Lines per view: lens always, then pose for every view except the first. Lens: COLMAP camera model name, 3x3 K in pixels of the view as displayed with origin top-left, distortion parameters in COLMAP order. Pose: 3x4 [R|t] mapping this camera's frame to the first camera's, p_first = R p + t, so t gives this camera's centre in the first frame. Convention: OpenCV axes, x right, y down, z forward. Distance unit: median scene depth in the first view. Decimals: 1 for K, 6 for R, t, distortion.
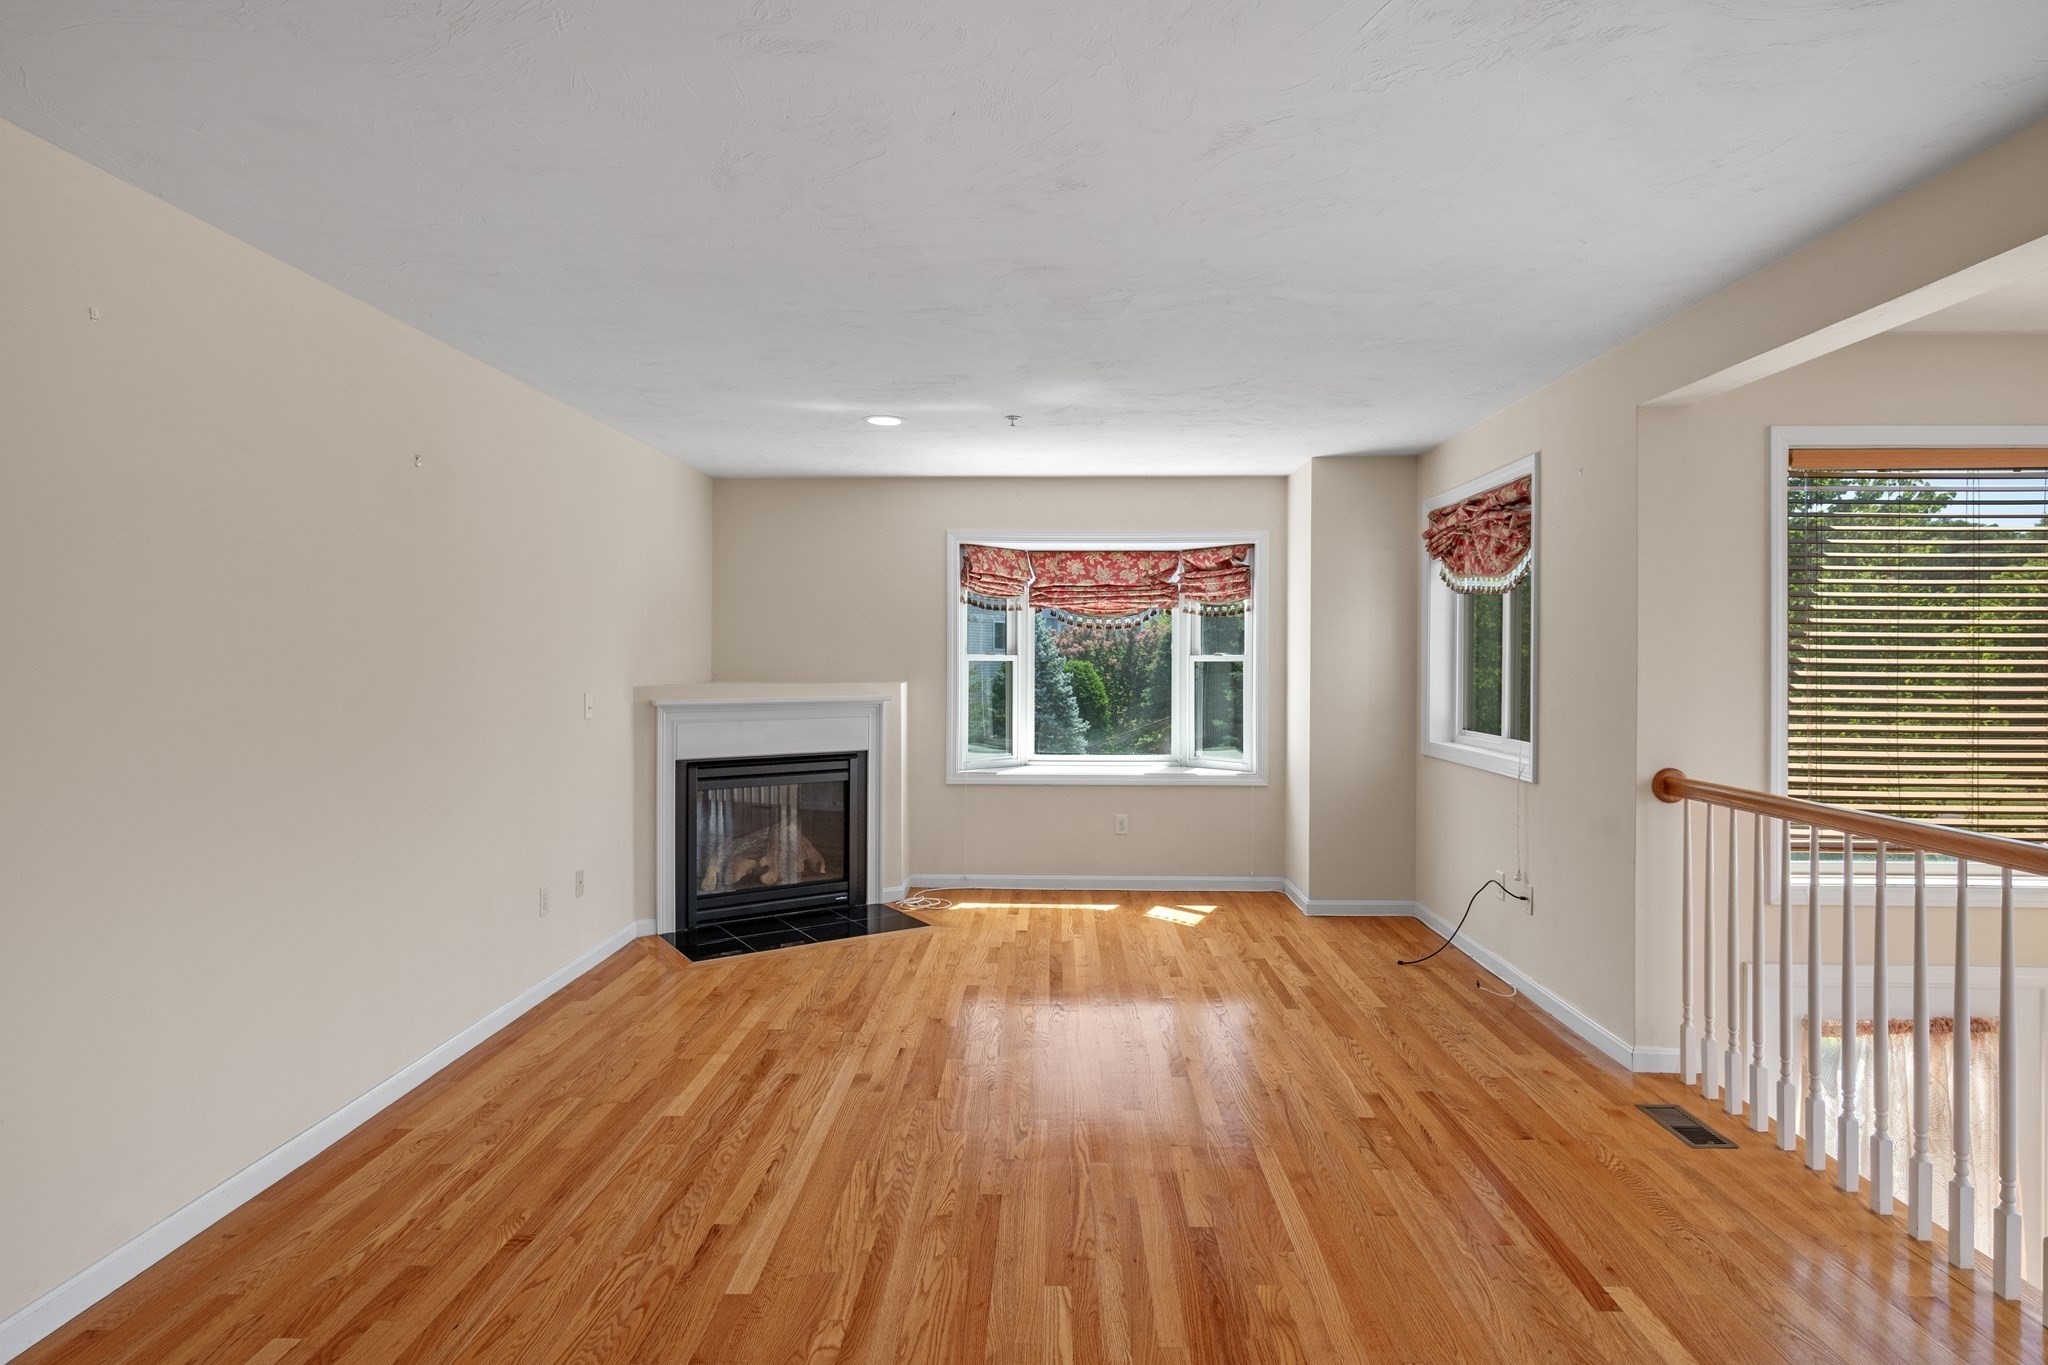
lens RADIAL K [[1080.2, 0, 1025.5], [0, 1080.2, 666.3], [0, 0, 1]] dist [0.000517, 0.000091]
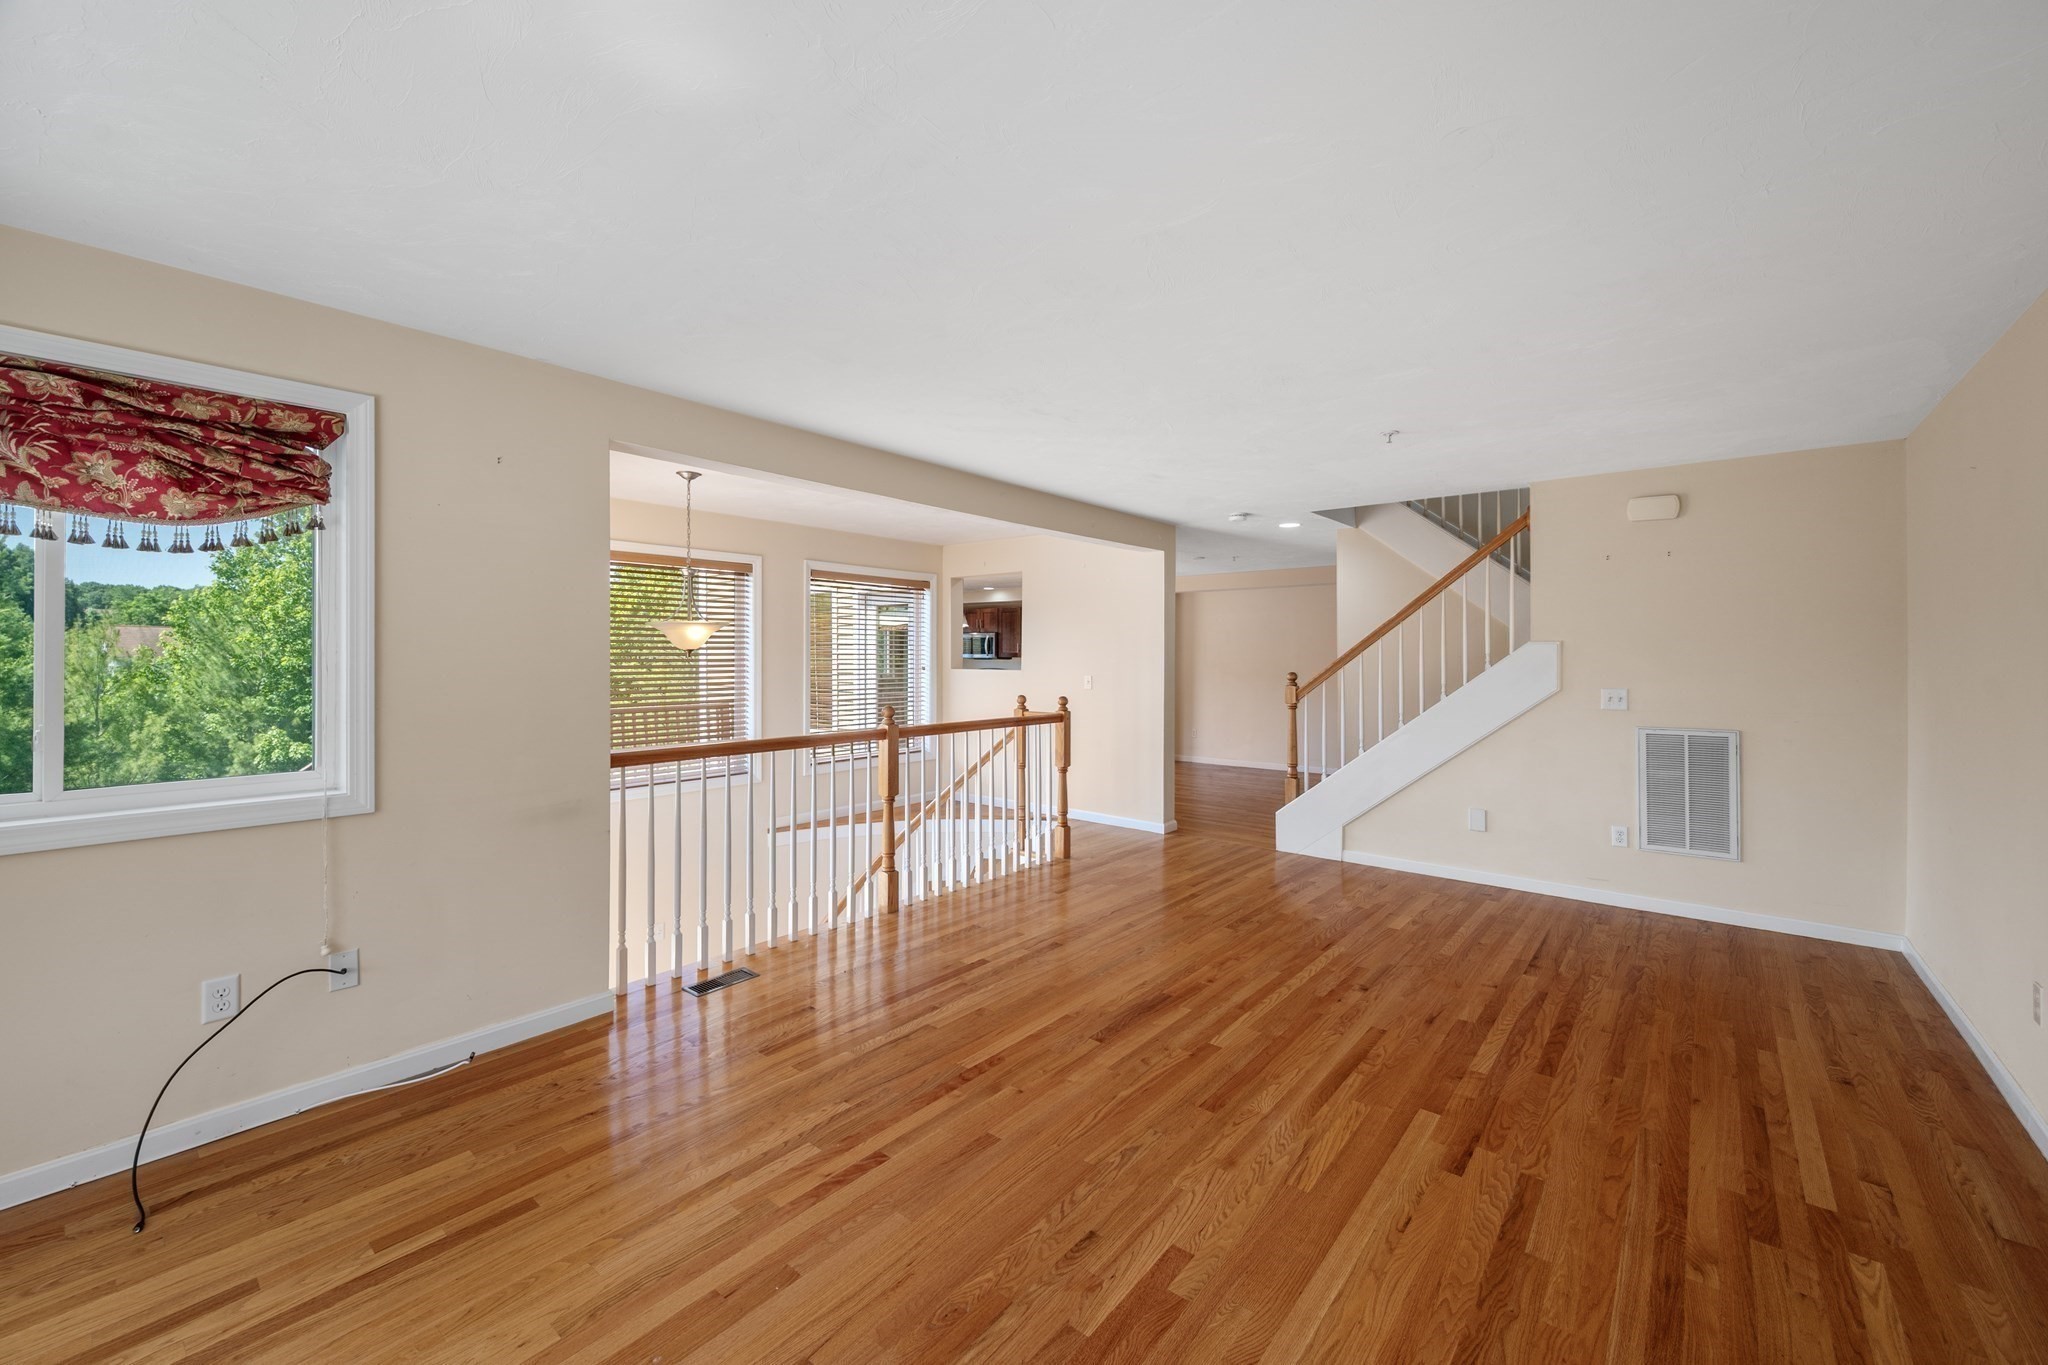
lens RADIAL K [[821.4, 0, 1024.0], [0, 821.4, 663.7], [0, 0, 1]] dist [0.001675, 0.000607]
pose [[-0.787710, -0.008414, 0.615989, -0.346623], [-0.000004, 0.999907, 0.013653, -0.011707], [-0.616046, 0.010752, -0.787637, 1.489172]]
